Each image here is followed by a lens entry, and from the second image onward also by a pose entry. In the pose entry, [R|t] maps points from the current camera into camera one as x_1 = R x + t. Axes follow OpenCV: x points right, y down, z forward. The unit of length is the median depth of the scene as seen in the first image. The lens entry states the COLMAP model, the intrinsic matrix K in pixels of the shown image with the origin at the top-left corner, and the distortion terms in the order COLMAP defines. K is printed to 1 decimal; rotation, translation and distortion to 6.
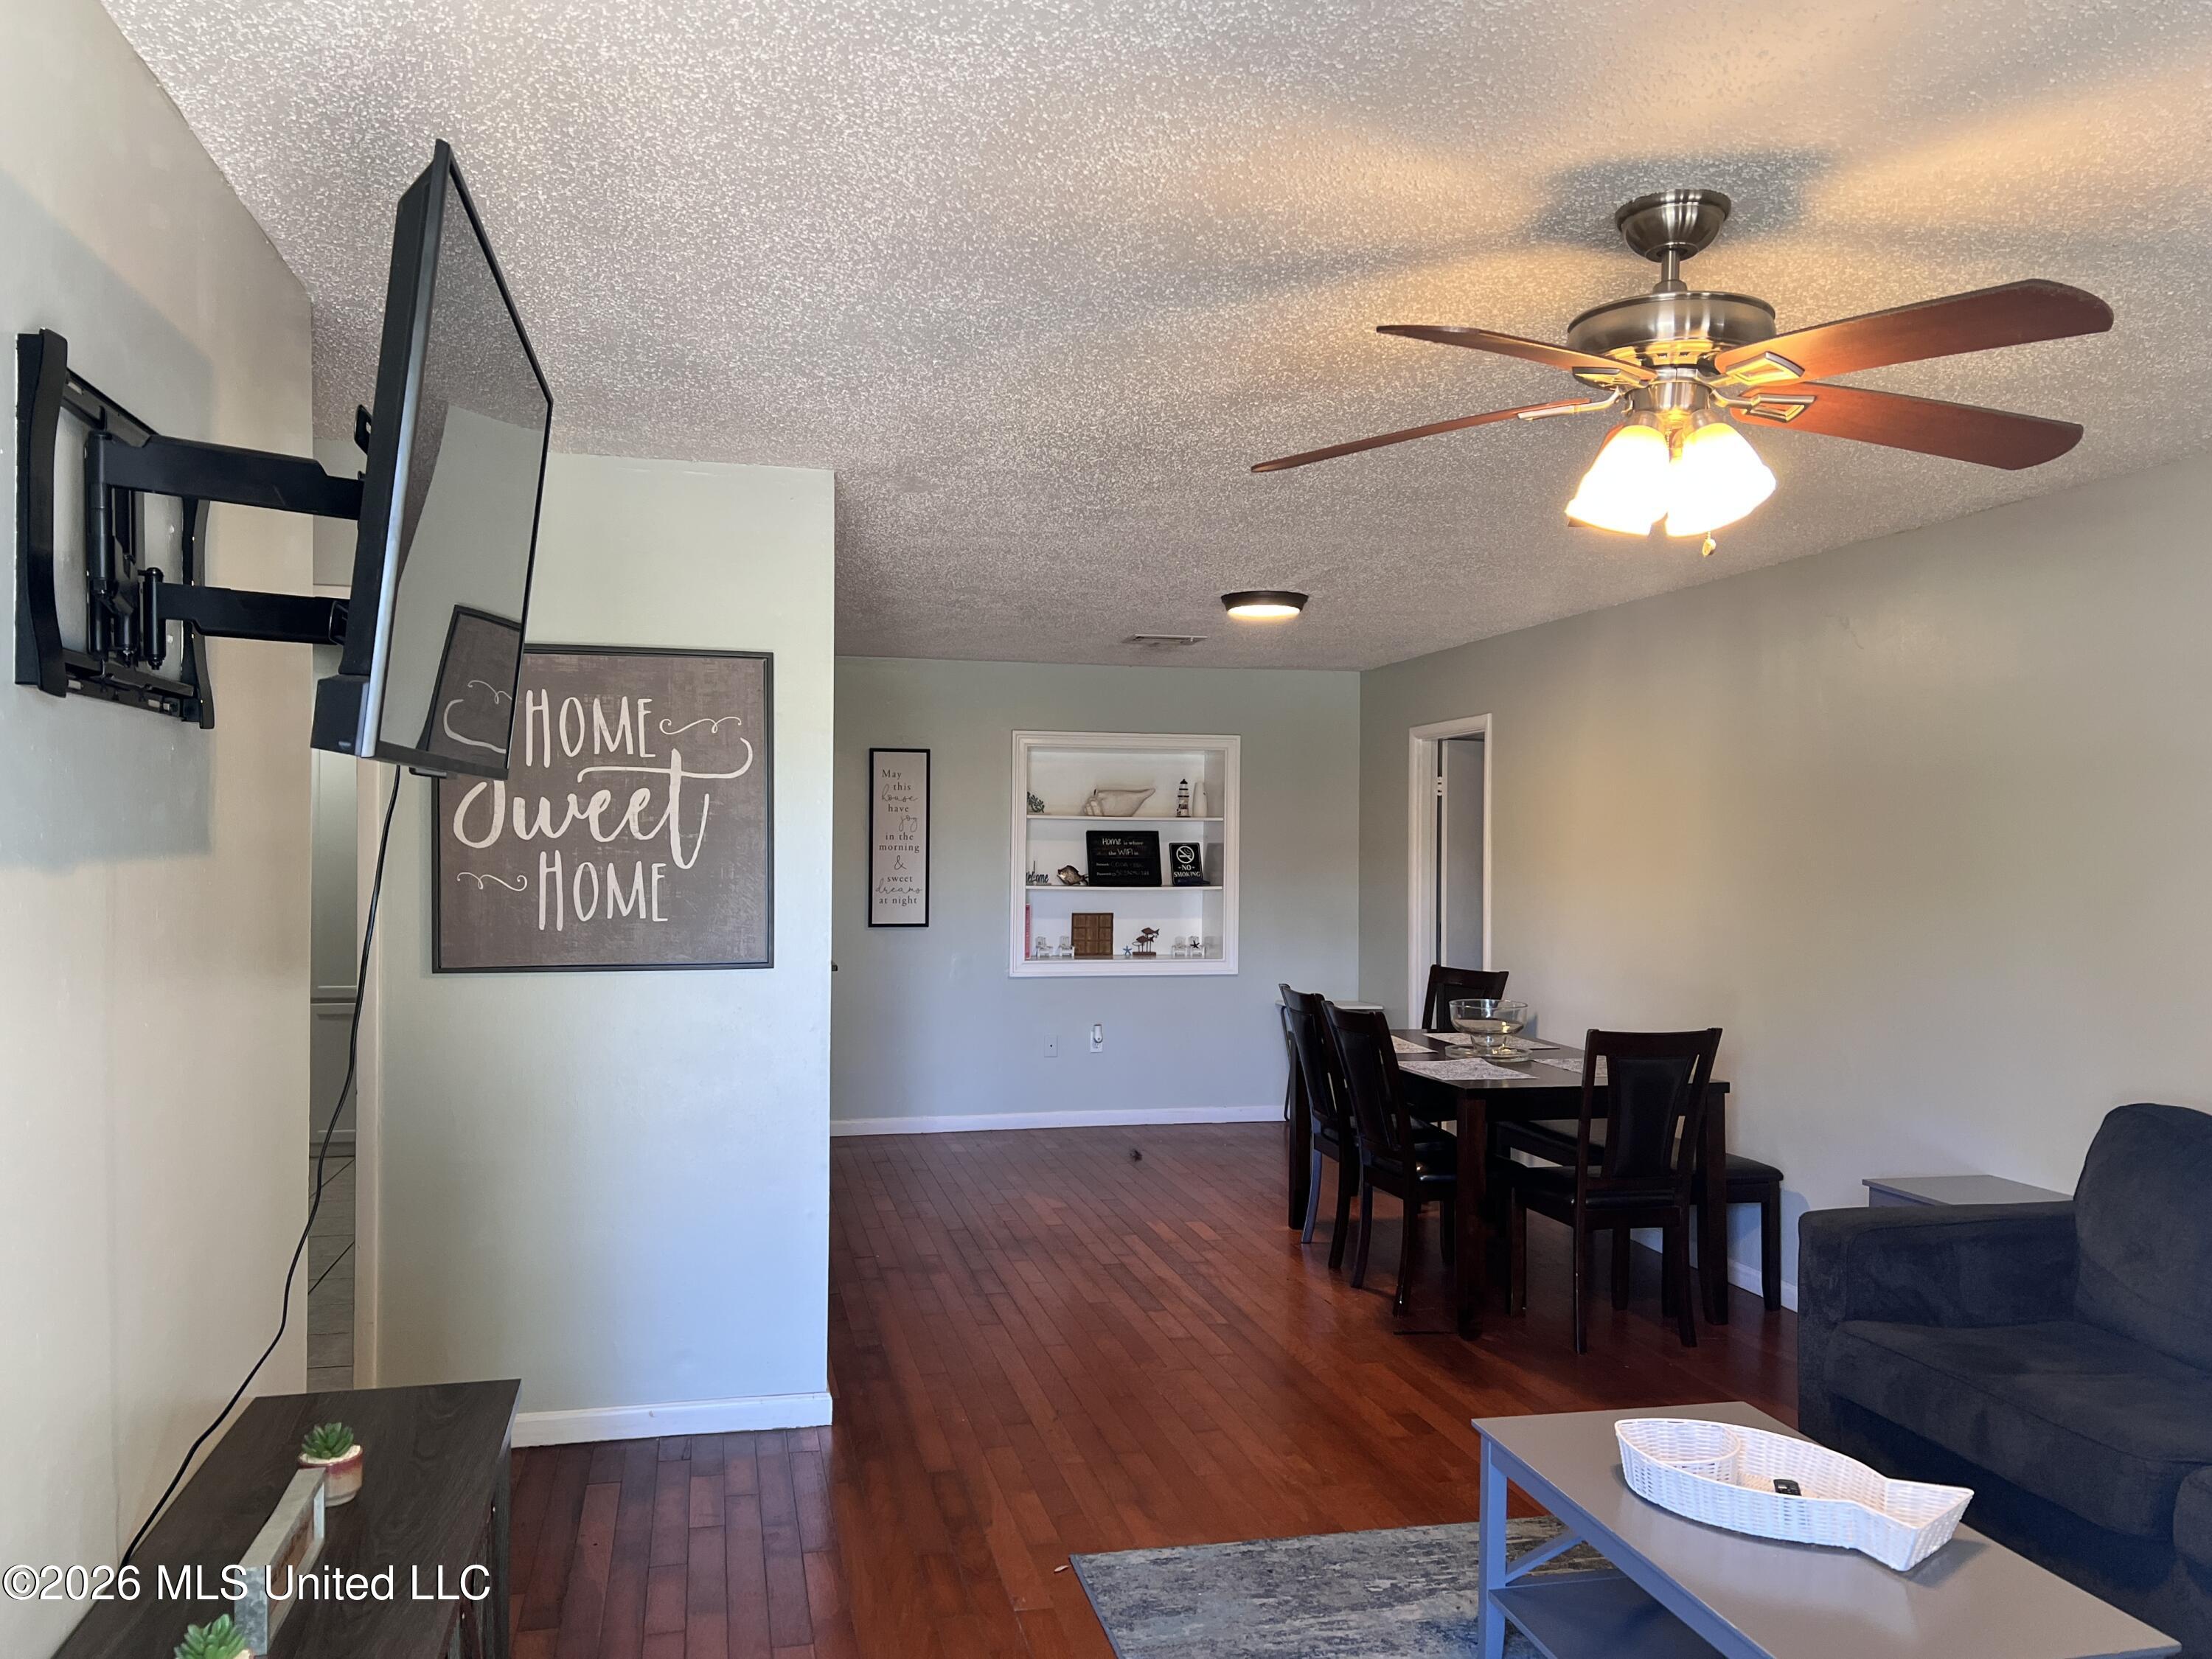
lens RADIAL K [[1703.6, 0, 1118.7], [0, 1703.6, 838.2], [0, 0, 1]] dist [0.063502, -0.071362]
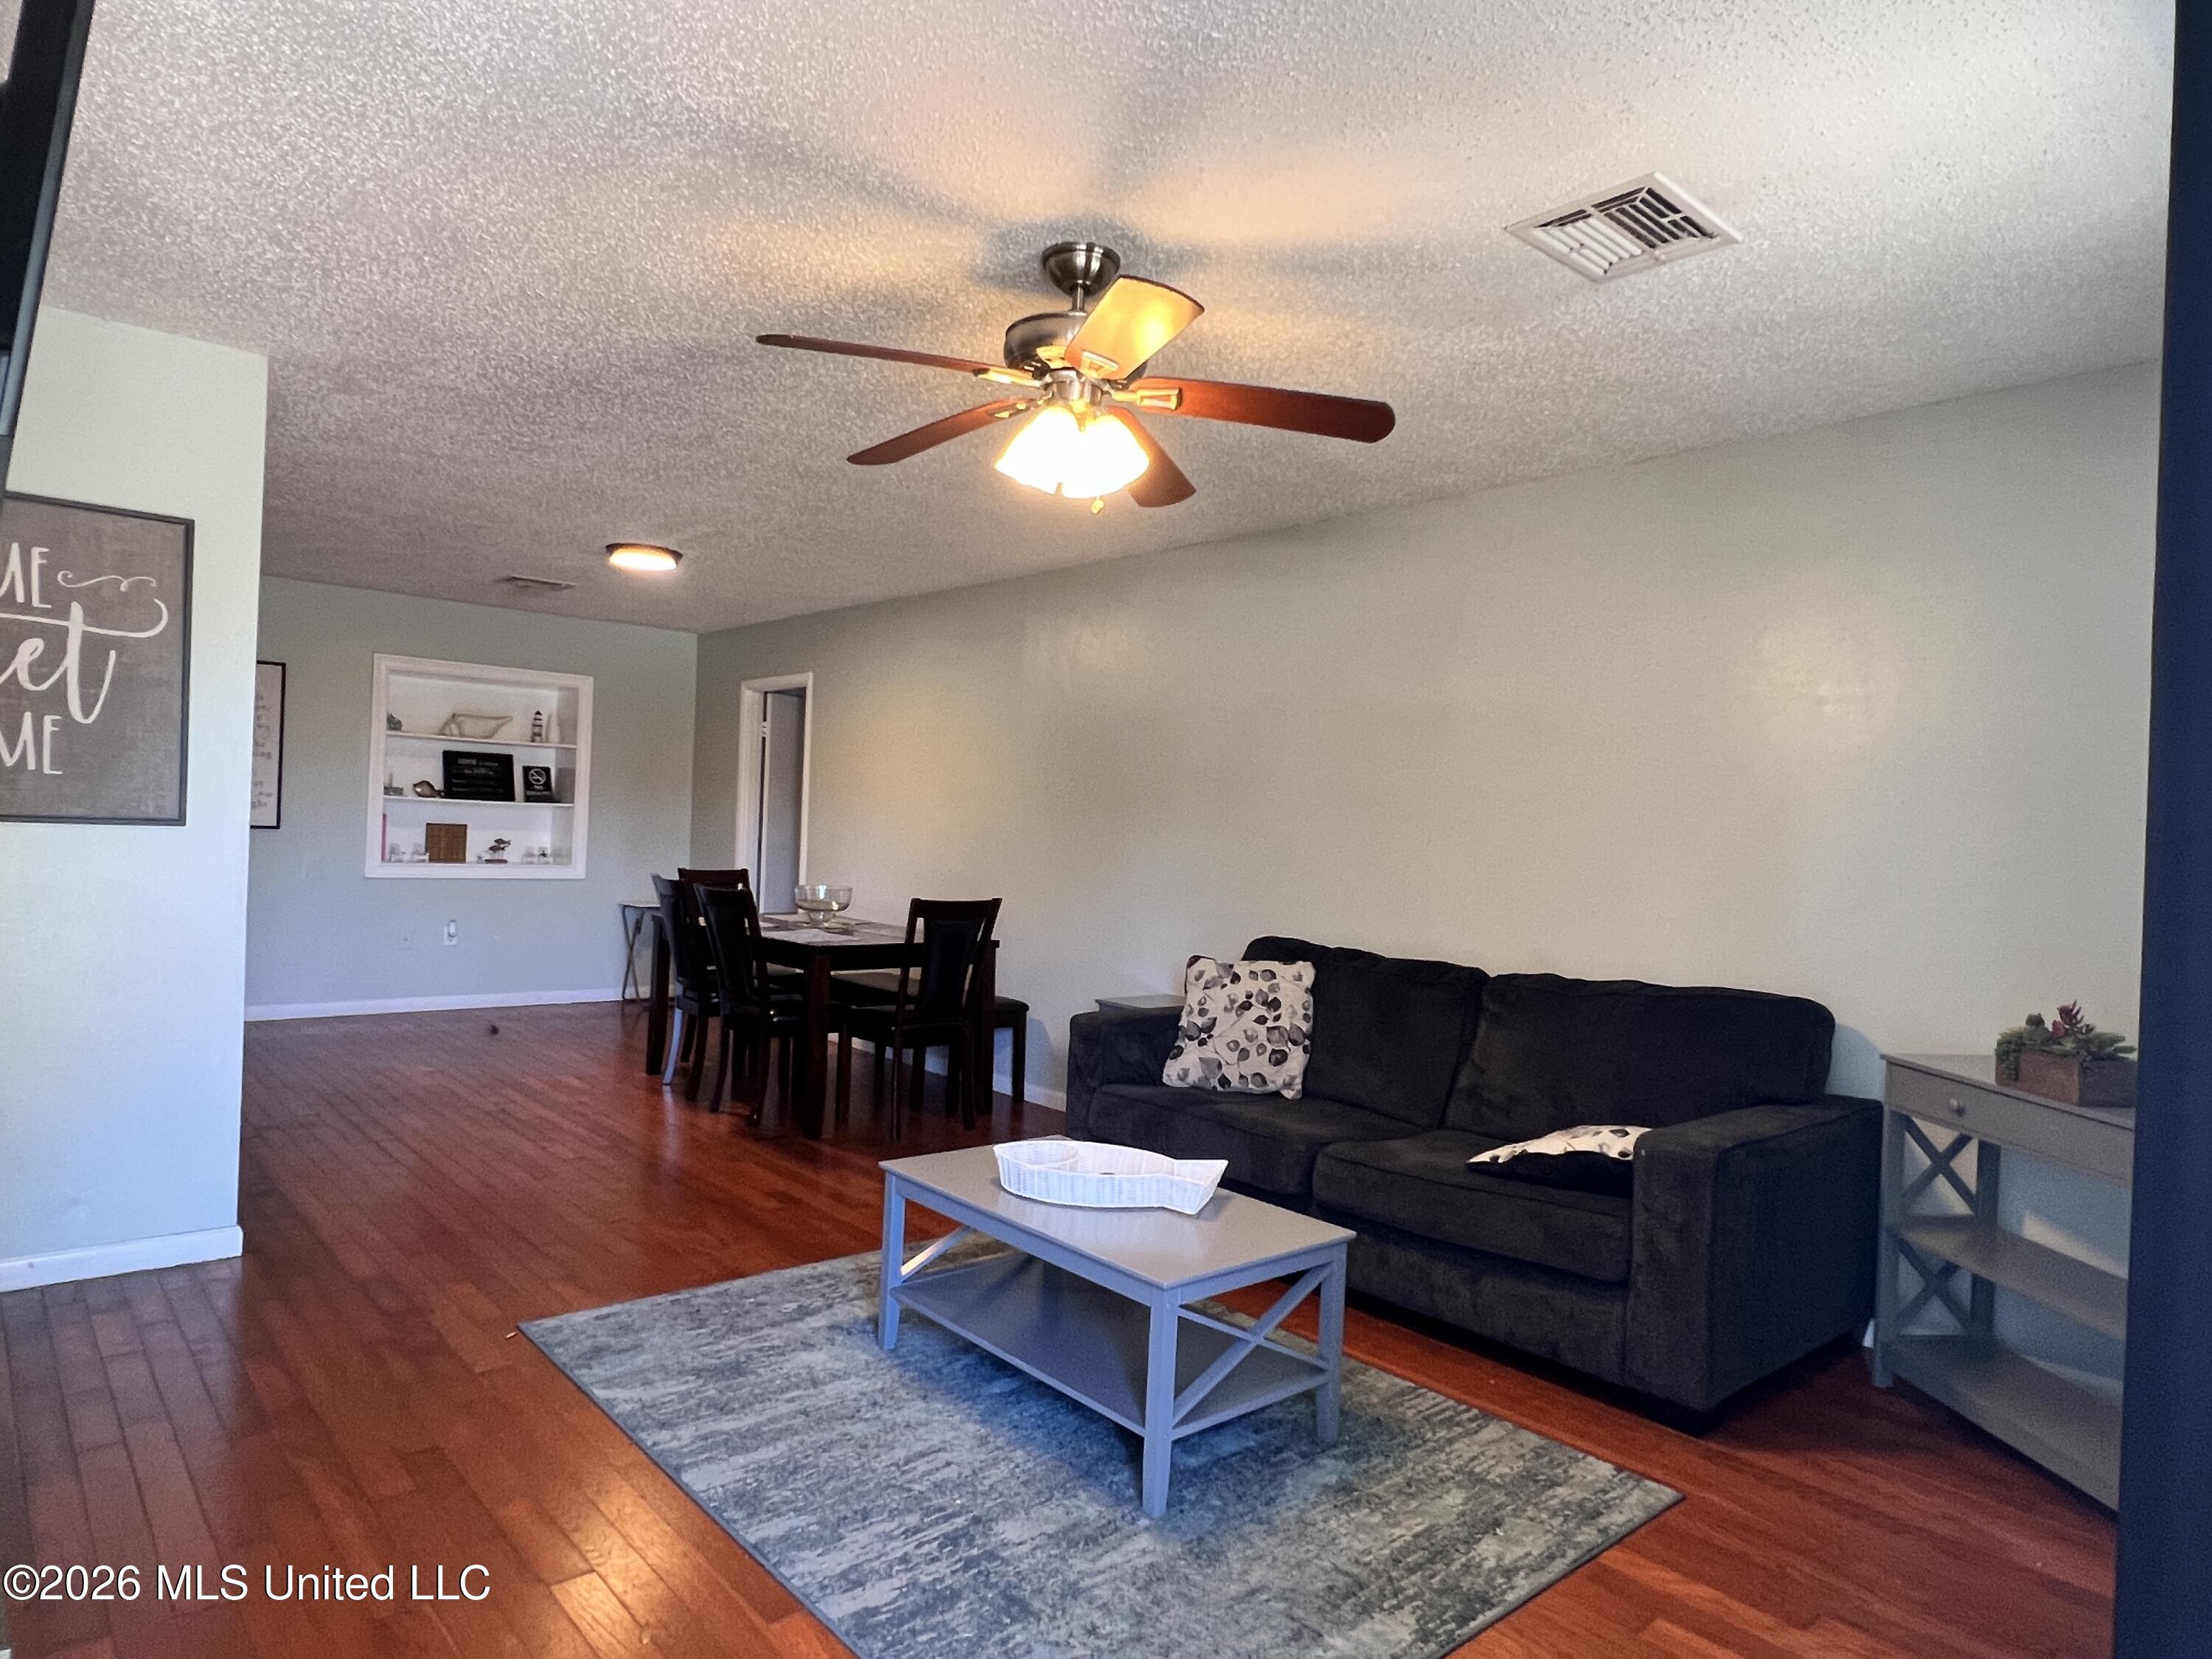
lens RADIAL K [[1318.8, 0, 1134.8], [0, 1318.8, 823.0], [0, 0, 1]] dist [-0.002118, 0.002788]
pose [[0.876429, 0.028633, 0.480680, -0.097159], [-0.036626, 0.999303, 0.007255, 0.056179], [-0.480137, -0.023964, 0.876866, 0.028633]]
